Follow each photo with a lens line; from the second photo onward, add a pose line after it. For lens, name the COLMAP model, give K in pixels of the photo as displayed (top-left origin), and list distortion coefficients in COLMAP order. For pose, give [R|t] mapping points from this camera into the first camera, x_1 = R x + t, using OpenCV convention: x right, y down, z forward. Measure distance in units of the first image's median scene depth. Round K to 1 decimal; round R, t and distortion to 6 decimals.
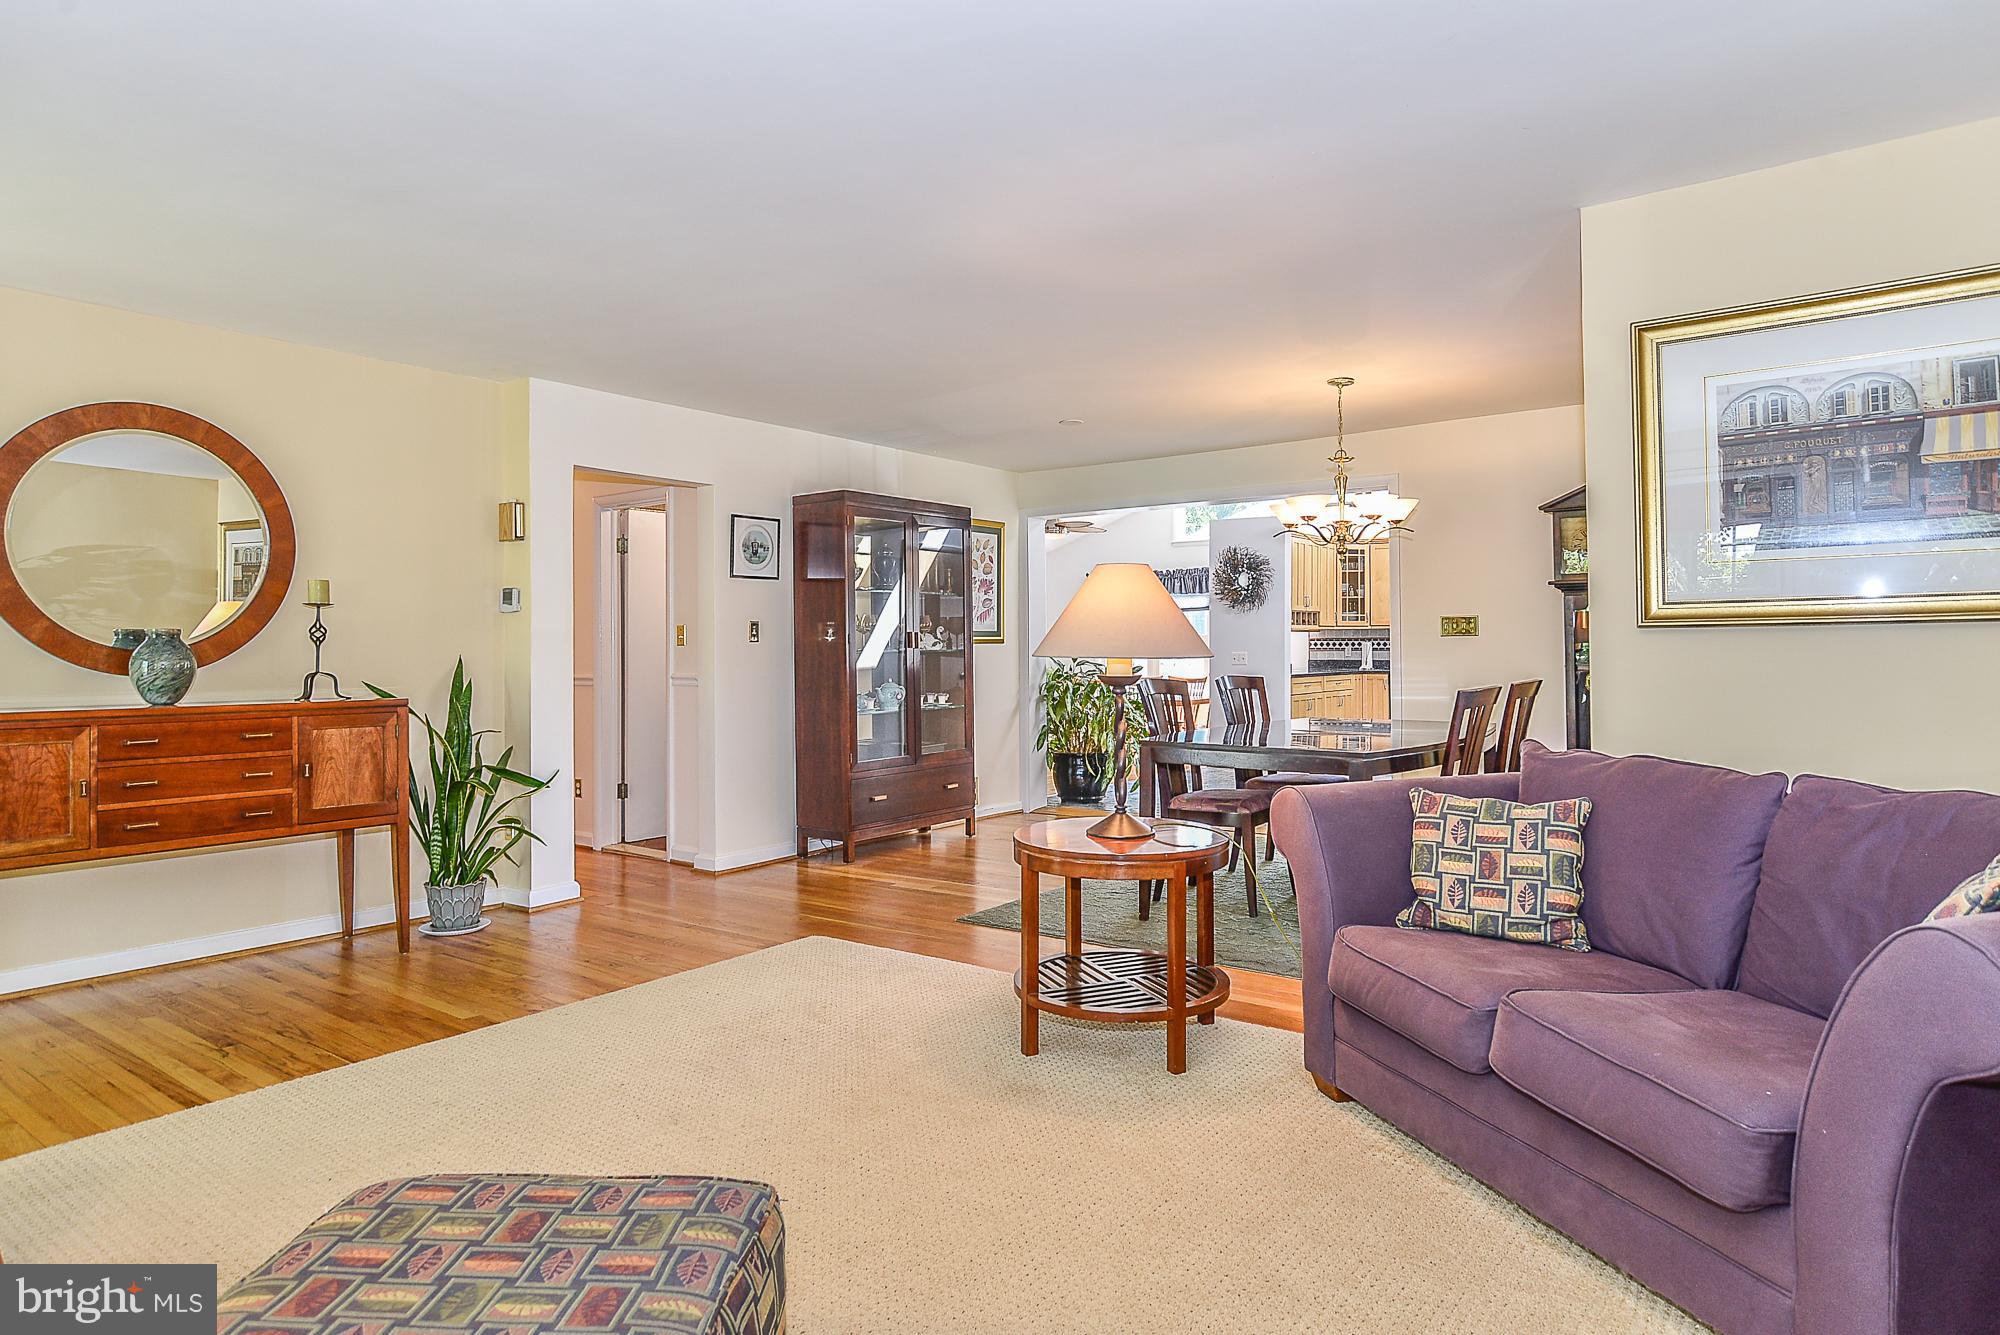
lens RADIAL K [[1070.5, 0, 1000.5], [0, 1070.5, 659.2], [0, 0, 1]] dist [-0.018099, 0.001099]
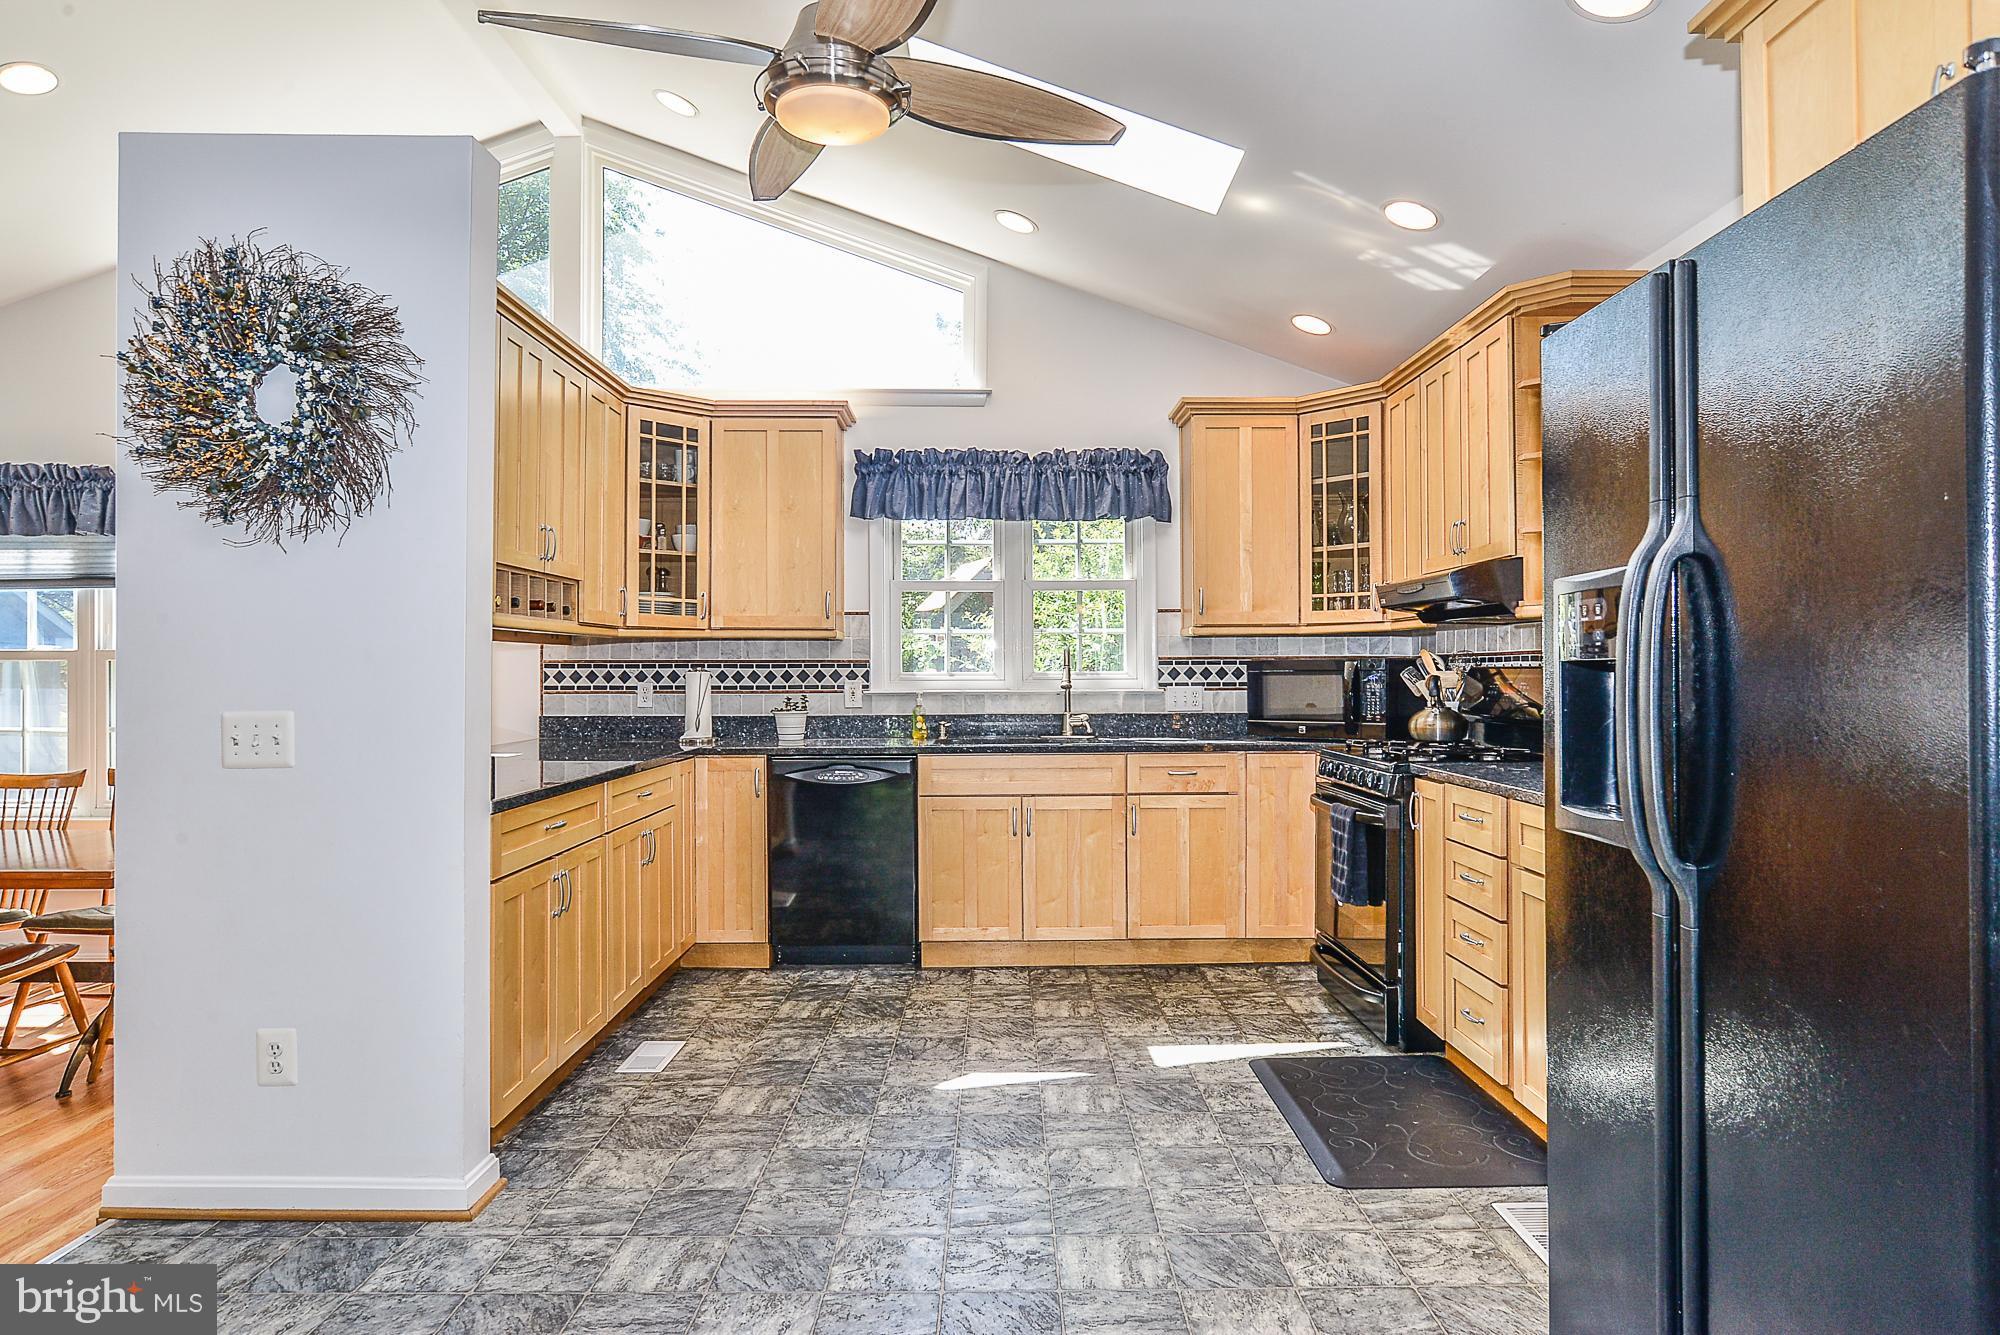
lens RADIAL K [[1170.2, 0, 997.6], [0, 1170.2, 674.9], [0, 0, 1]] dist [-0.024634, 0.018452]
pose [[0.781854, 0.003179, 0.623453, 0.181784], [0.005135, 0.999920, -0.011537, -0.010386], [-0.623440, 0.012222, 0.781775, 0.668996]]
